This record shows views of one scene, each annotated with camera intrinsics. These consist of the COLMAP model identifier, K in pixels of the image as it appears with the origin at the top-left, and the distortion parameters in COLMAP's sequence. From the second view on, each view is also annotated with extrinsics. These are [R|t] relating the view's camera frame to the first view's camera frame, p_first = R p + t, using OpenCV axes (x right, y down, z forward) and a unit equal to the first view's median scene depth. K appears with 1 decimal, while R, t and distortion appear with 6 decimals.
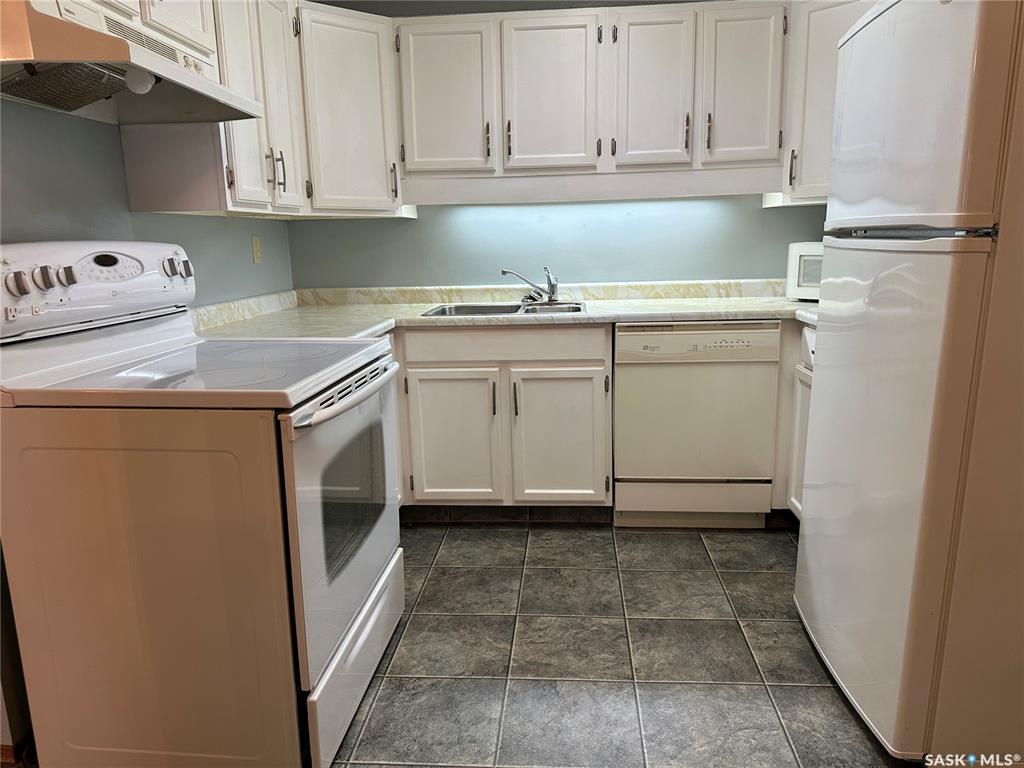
lens RADIAL K [[711.9, 0, 506.1], [0, 711.9, 387.0], [0, 0, 1]] dist [0.114110, -0.163900]
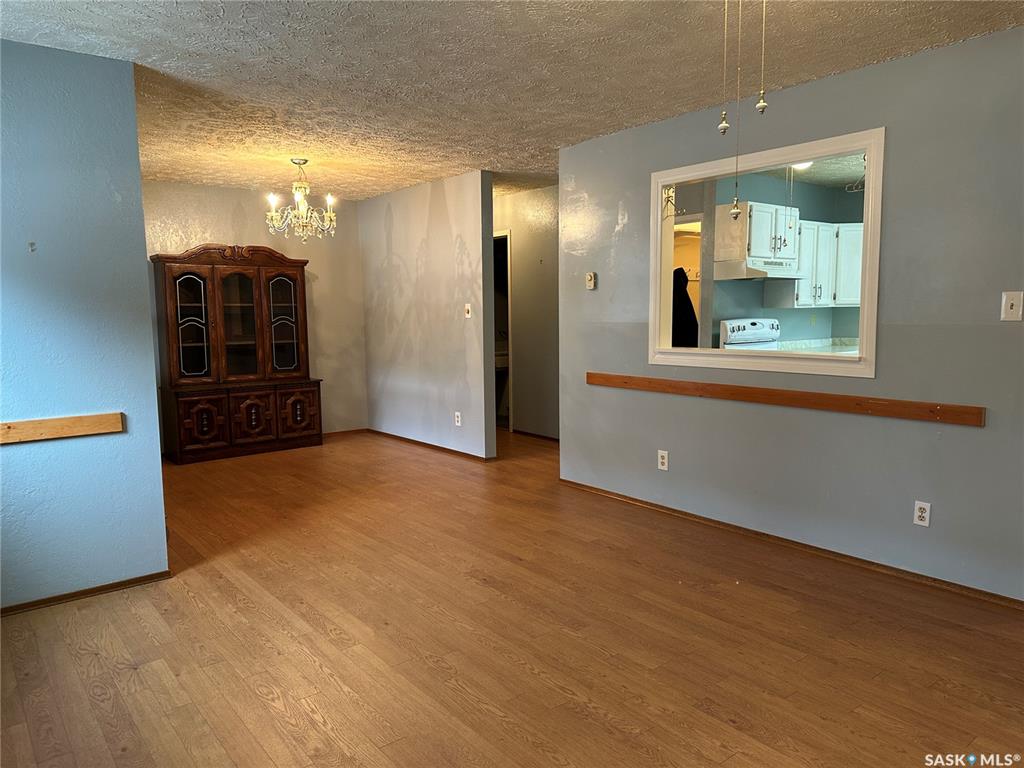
lens RADIAL K [[719.3, 0, 509.7], [0, 719.3, 387.7], [0, 0, 1]] dist [0.117589, -0.152695]
pose [[0.689203, 0.096614, -0.718099, 0.761281], [-0.152176, 0.988267, -0.013089, 0.226601], [0.708408, 0.118298, 0.695818, -1.435333]]
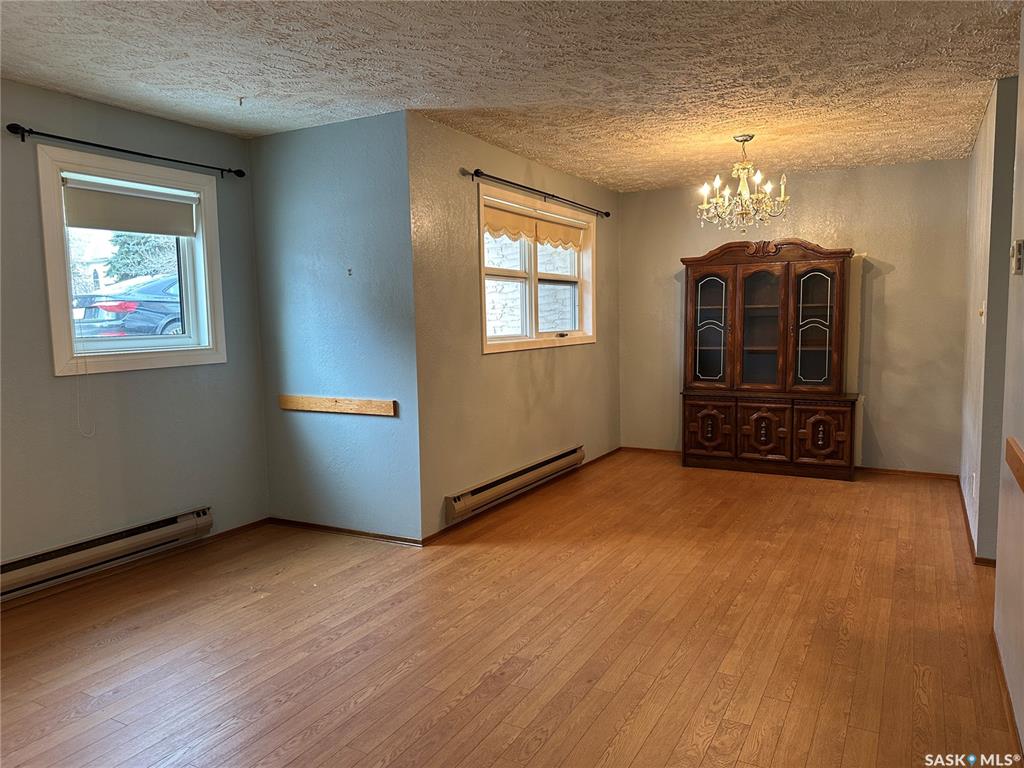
lens RADIAL K [[715.5, 0, 511.7], [0, 715.5, 388.5], [0, 0, 1]] dist [0.105935, -0.154111]
pose [[-0.406957, 0.123912, -0.905004, 0.679232], [-0.159148, 0.965985, 0.203826, -0.015352], [0.899476, 0.226978, -0.373394, -0.272783]]
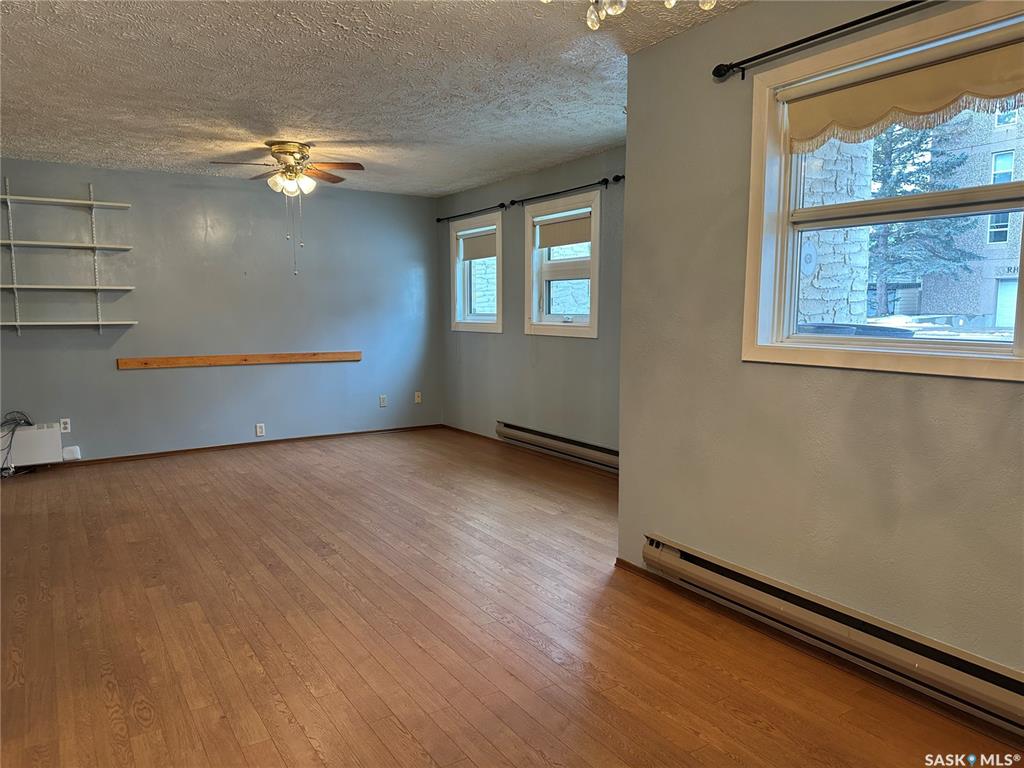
lens RADIAL K [[715.5, 0, 511.7], [0, 715.5, 388.5], [0, 0, 1]] dist [0.105935, -0.154111]
pose [[-0.614938, -0.063274, 0.786033, -1.431043], [0.177565, 0.960067, 0.216198, 0.014167], [-0.768324, 0.272520, -0.579147, -0.110438]]
